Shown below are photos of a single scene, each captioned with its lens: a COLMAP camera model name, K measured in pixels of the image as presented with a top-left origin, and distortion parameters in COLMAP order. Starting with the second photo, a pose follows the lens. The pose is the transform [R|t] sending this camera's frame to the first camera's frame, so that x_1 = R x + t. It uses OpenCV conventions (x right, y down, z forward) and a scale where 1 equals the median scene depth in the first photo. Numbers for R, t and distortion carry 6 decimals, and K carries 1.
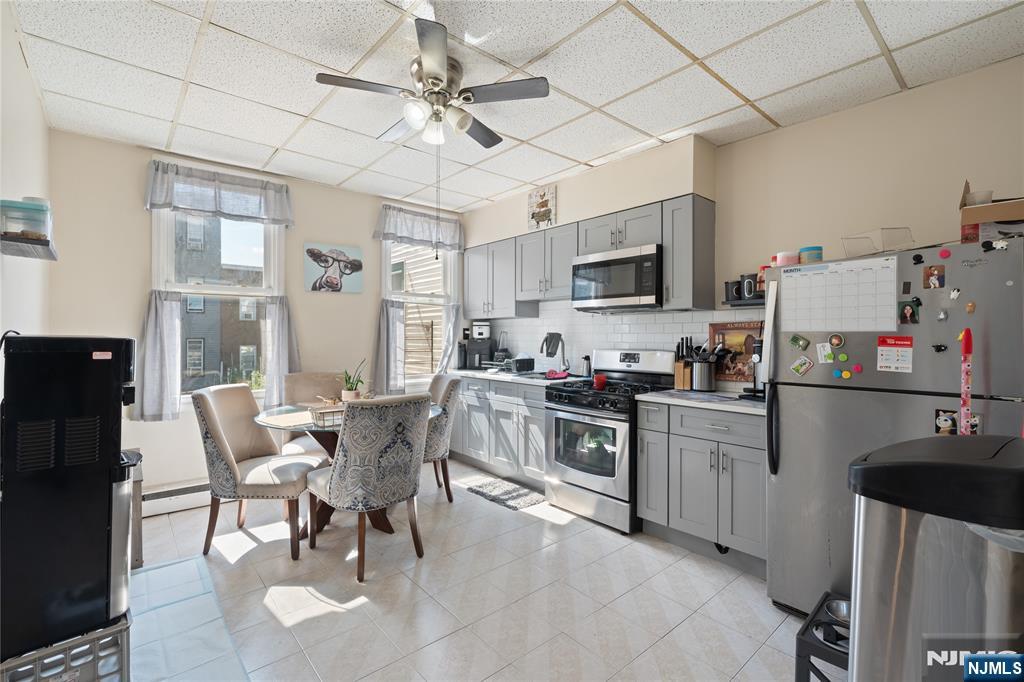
lens RADIAL K [[458.4, 0, 511.3], [0, 458.4, 334.3], [0, 0, 1]] dist [-0.000913, -0.000012]
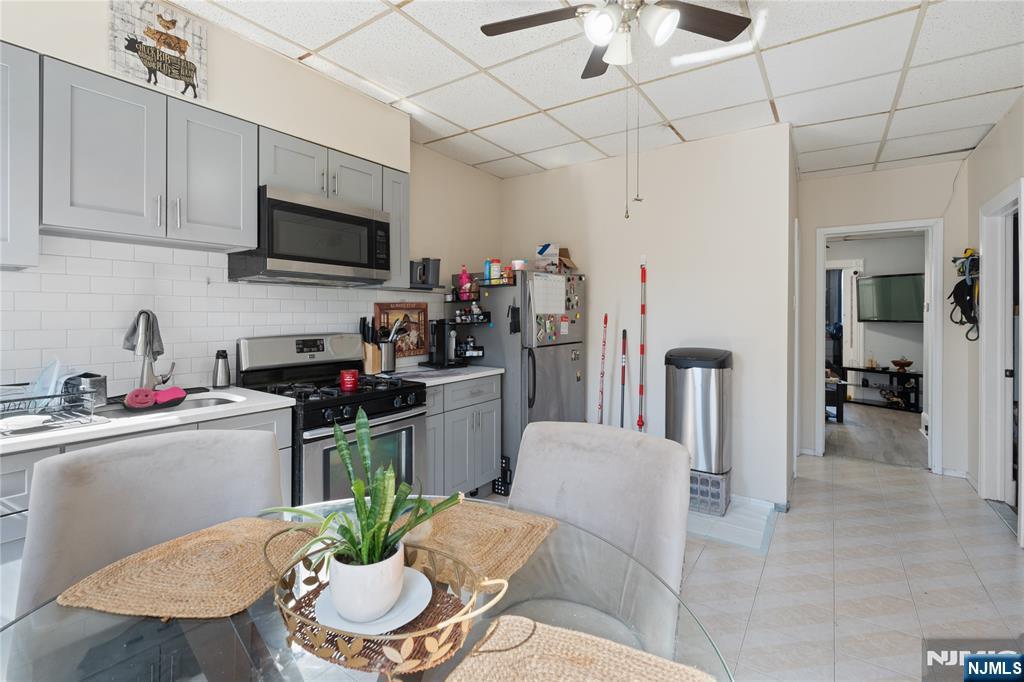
lens RADIAL K [[474.8, 0, 514.0], [0, 474.8, 317.4], [0, 0, 1]] dist [0.000628, 0.000123]
pose [[-0.248552, -0.012858, 0.968533, -0.633904], [-0.009981, 0.999893, 0.010713, -0.006652], [-0.968567, -0.007004, -0.248654, 0.978823]]
